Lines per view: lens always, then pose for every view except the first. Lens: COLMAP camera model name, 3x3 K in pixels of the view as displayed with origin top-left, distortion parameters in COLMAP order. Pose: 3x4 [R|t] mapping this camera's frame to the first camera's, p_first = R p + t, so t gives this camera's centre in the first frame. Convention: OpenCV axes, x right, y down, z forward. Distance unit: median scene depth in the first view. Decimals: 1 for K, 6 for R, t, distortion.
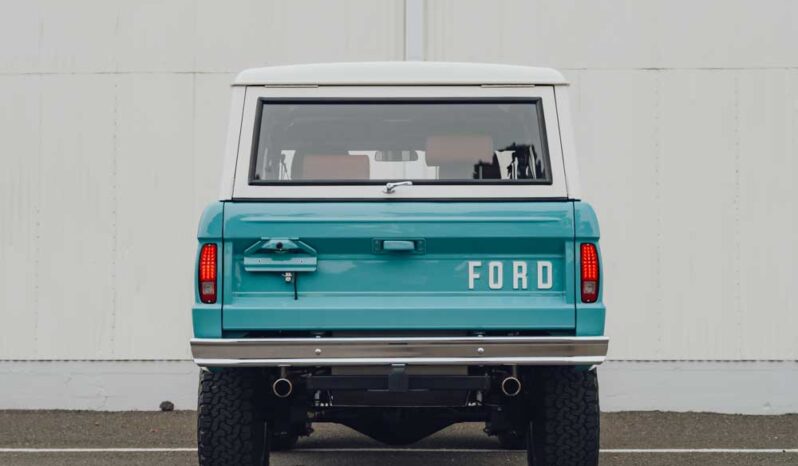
lens RADIAL K [[1395.3, 0, 399.0], [0, 1395.3, 233.0], [0, 0, 1]] dist [-0.031626, -0.041288]
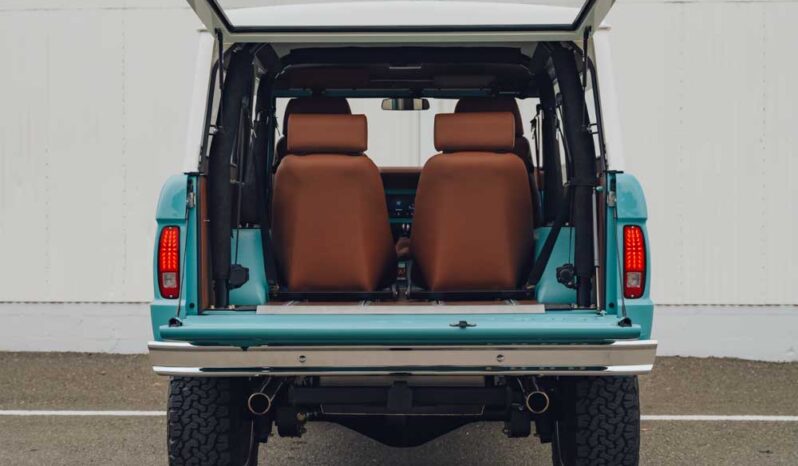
lens RADIAL K [[1212.1, 0, 399.0], [0, 1212.1, 233.0], [0, 0, 1]] dist [-0.002548, -0.037894]
pose [[0.999784, 0.000776, -0.020788, 0.013457], [0.000769, 0.997241, 0.074234, -0.040834], [0.020788, -0.074234, 0.997024, 0.288131]]
